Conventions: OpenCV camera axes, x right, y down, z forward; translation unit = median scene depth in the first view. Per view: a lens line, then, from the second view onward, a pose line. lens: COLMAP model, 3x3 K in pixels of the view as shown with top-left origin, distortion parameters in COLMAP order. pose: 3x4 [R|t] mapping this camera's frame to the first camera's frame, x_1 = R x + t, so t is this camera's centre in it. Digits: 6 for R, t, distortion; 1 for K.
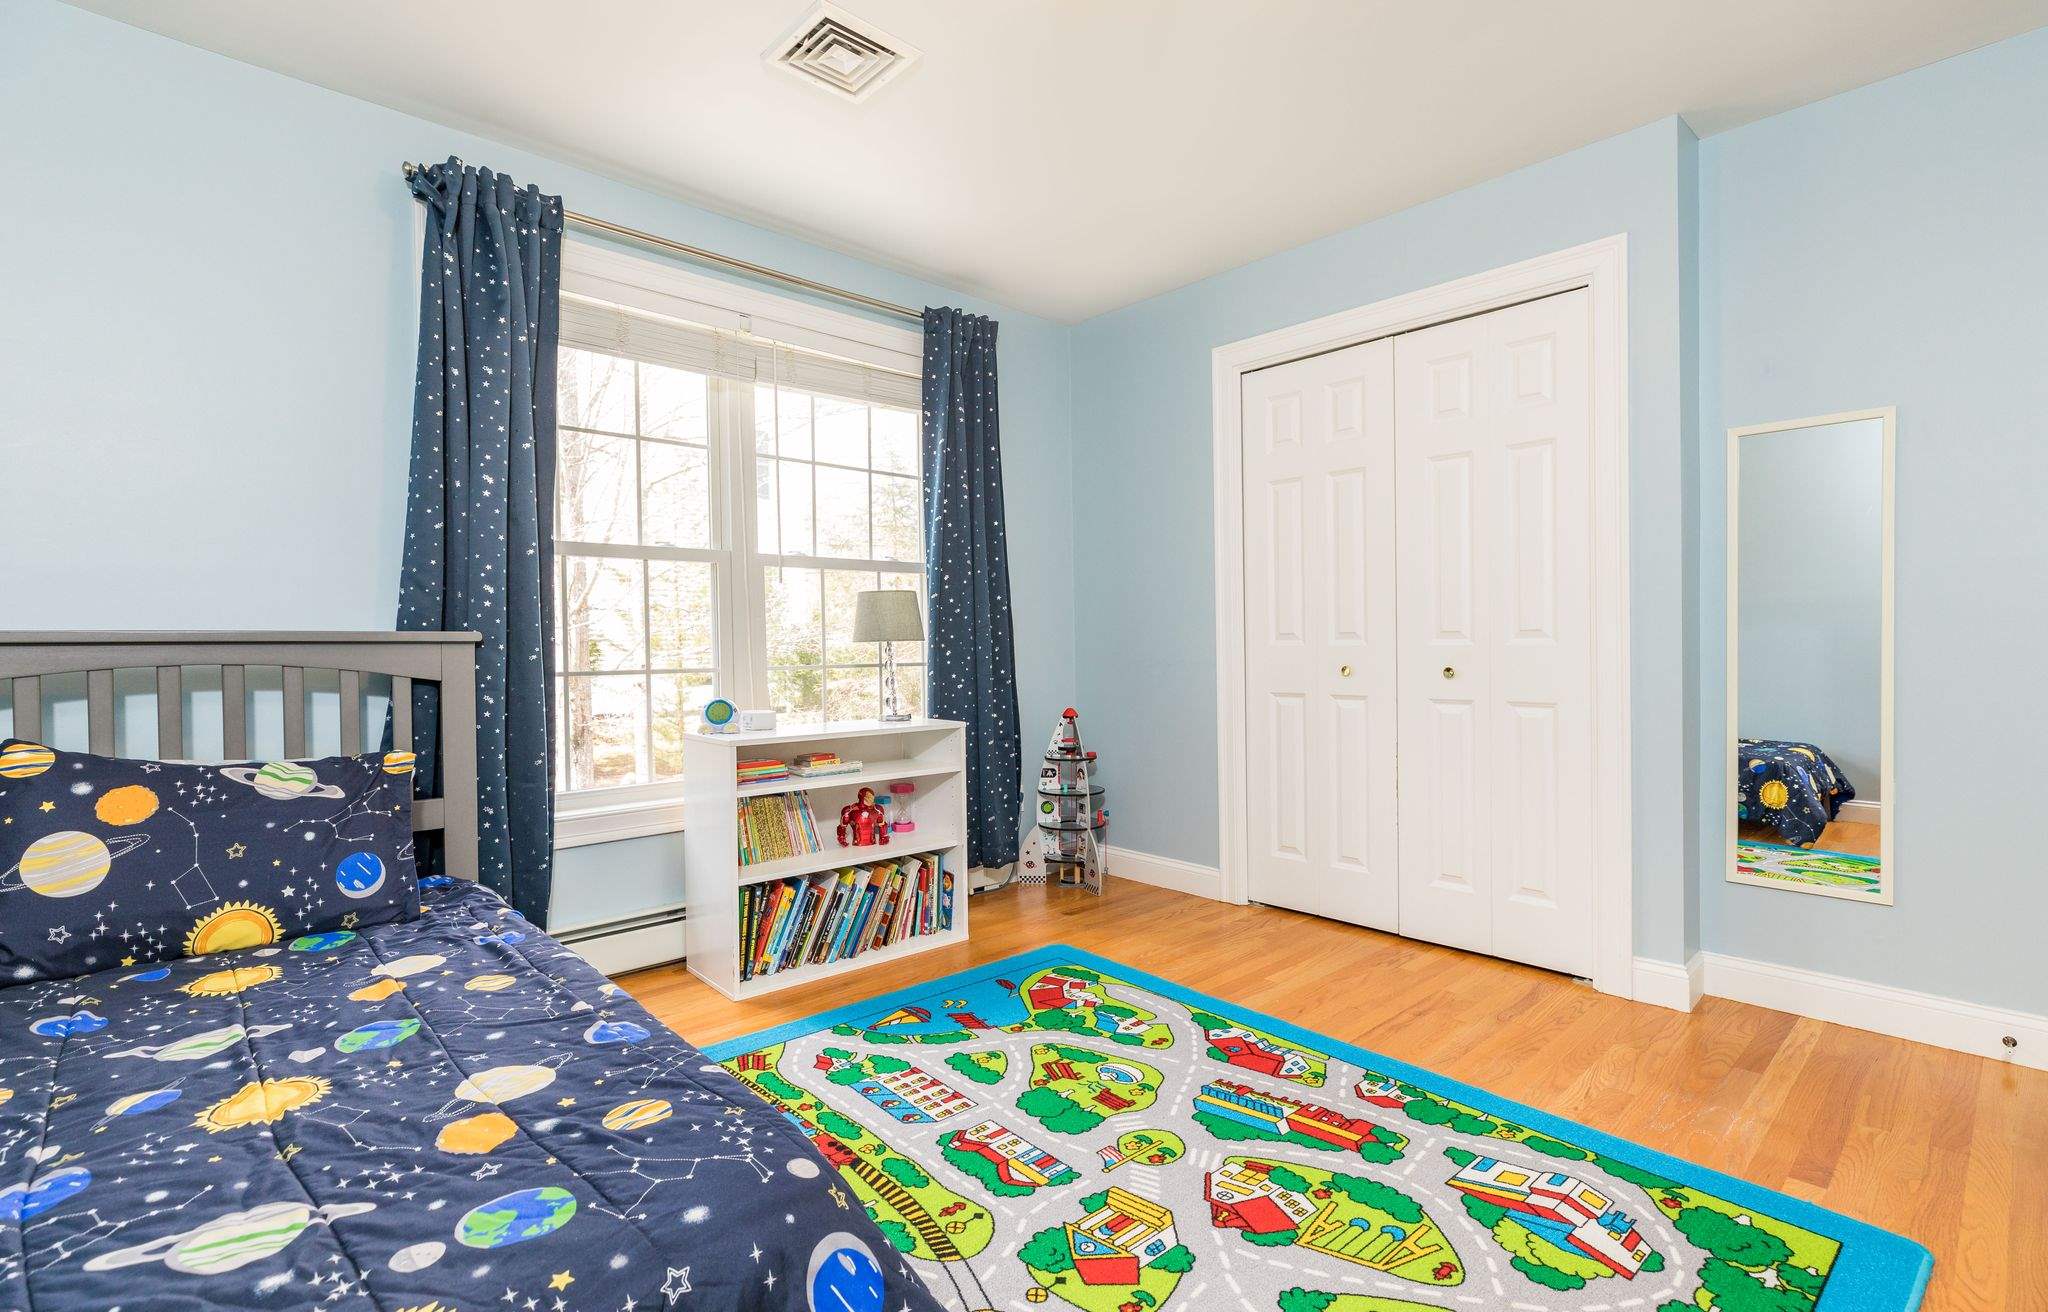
lens RADIAL K [[937.6, 0, 1035.8], [0, 937.6, 655.4], [0, 0, 1]] dist [0.003317, -0.000405]
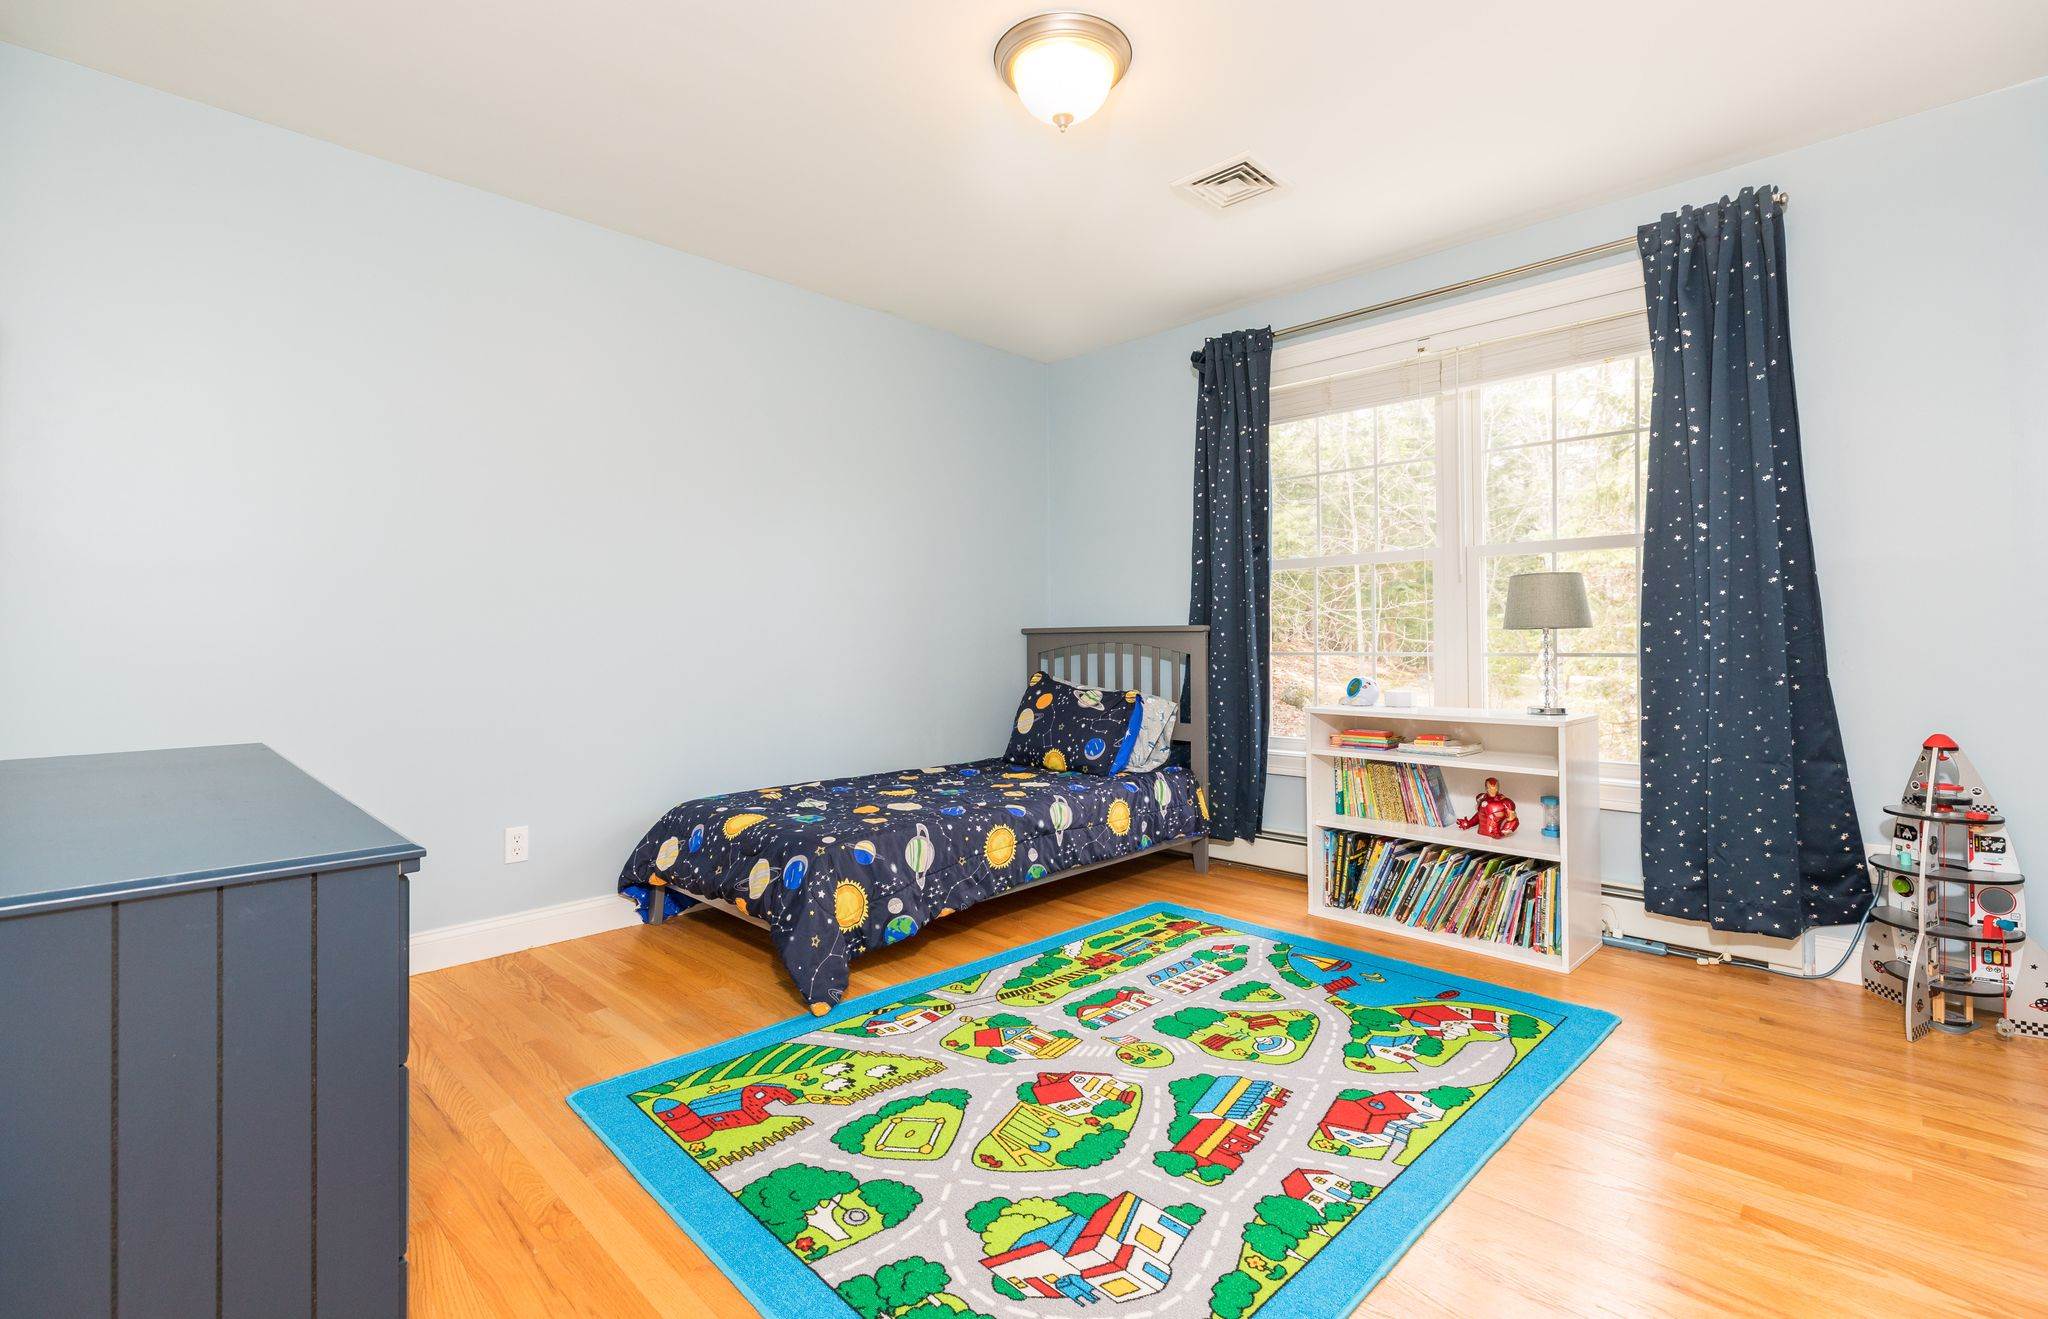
lens RADIAL K [[937.6, 0, 1035.9], [0, 937.6, 646.4], [0, 0, 1]] dist [0.003317, -0.000405]
pose [[0.052717, 0.016551, -0.998472, 1.124428], [-0.006427, 0.999848, 0.016234, -0.013413], [0.998589, 0.005561, 0.052815, 0.687268]]
